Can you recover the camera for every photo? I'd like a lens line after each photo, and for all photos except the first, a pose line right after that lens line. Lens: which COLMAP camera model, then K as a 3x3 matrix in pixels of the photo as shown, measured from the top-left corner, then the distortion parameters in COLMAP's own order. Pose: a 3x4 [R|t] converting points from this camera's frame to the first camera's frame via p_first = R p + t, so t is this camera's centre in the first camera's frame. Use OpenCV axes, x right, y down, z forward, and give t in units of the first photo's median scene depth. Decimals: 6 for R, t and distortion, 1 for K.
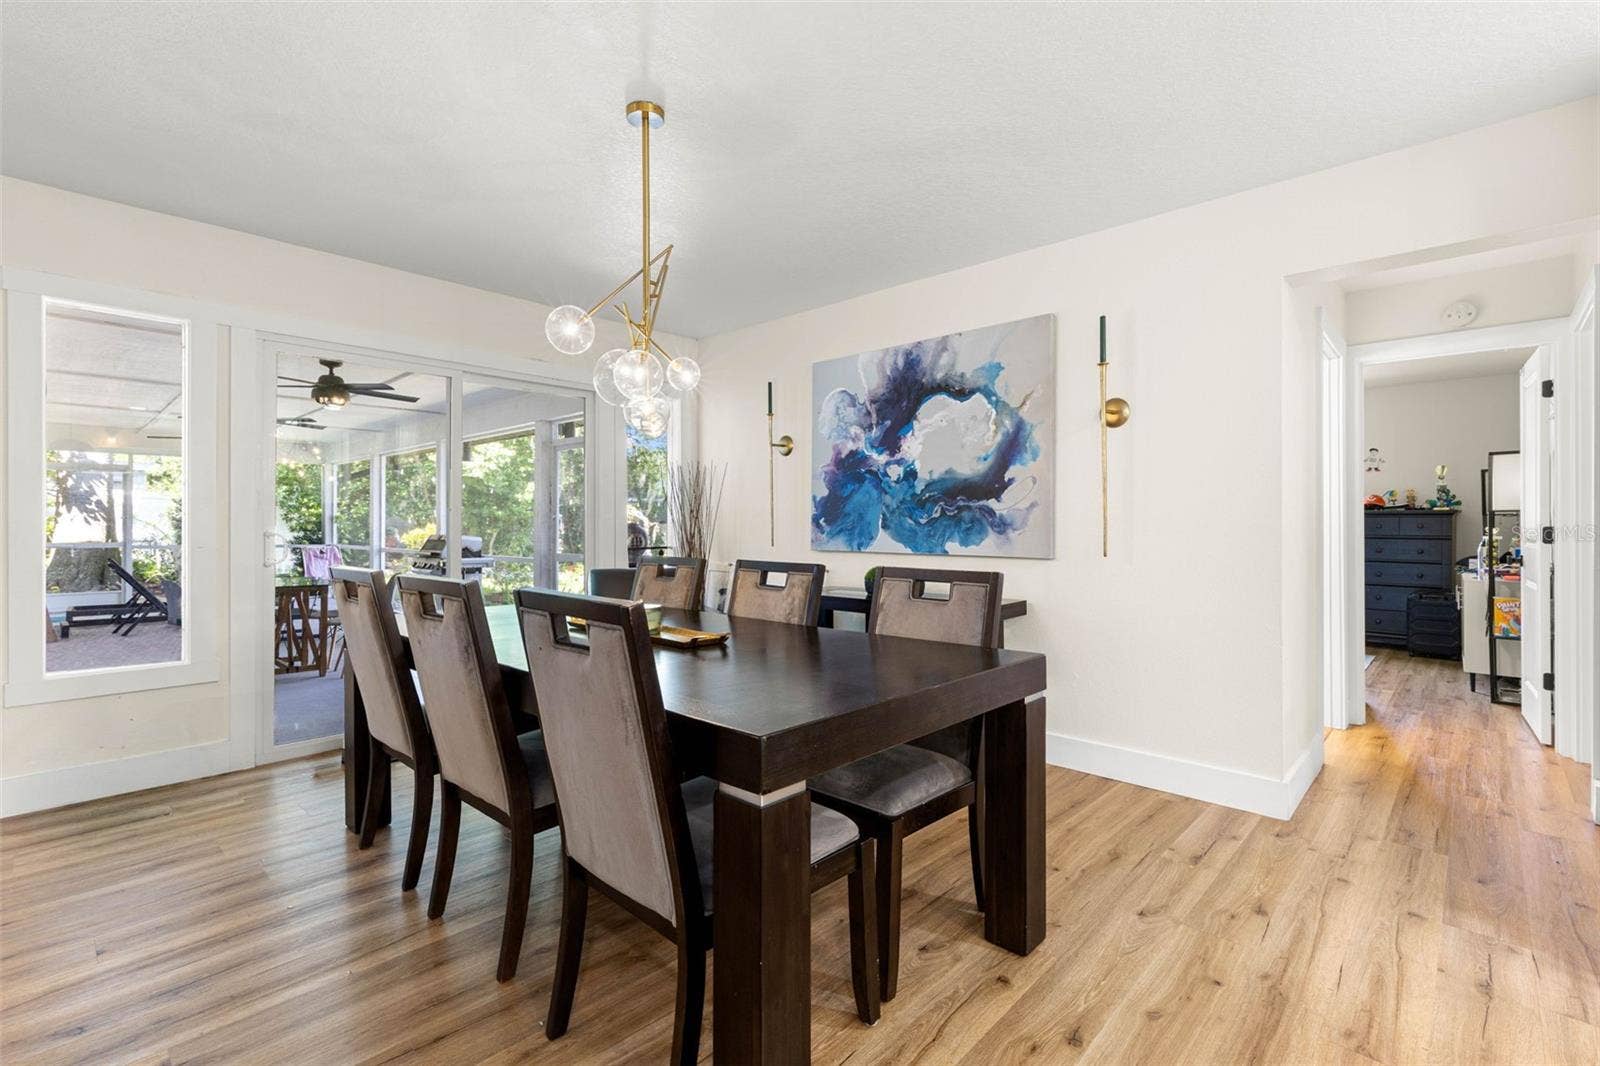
lens RADIAL K [[727.8, 0, 787.1], [0, 727.8, 523.2], [0, 0, 1]] dist [0.001070, 0.000273]
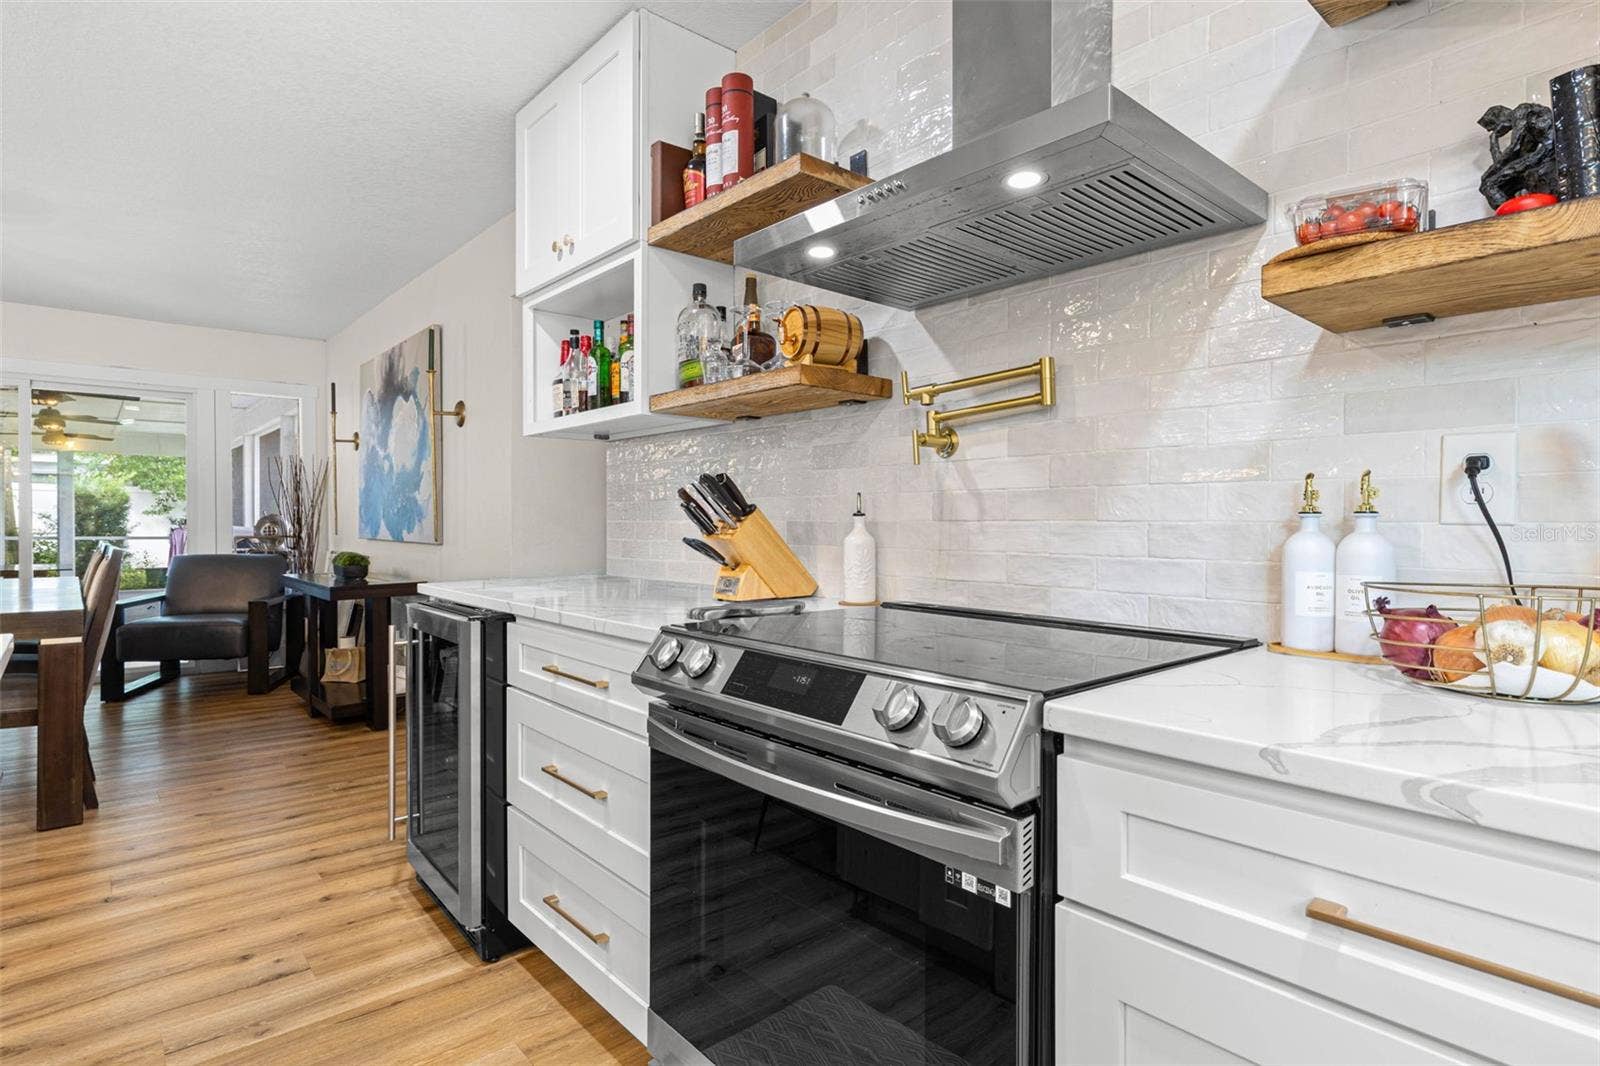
lens RADIAL K [[825.1, 0, 804.2], [0, 825.1, 523.4], [0, 0, 1]] dist [0.007148, 0.000836]
pose [[0.997447, 0.003353, -0.071333, 0.898347], [-0.002496, 0.999924, 0.012089, 0.000428], [0.071368, -0.011880, 0.997379, -0.203294]]
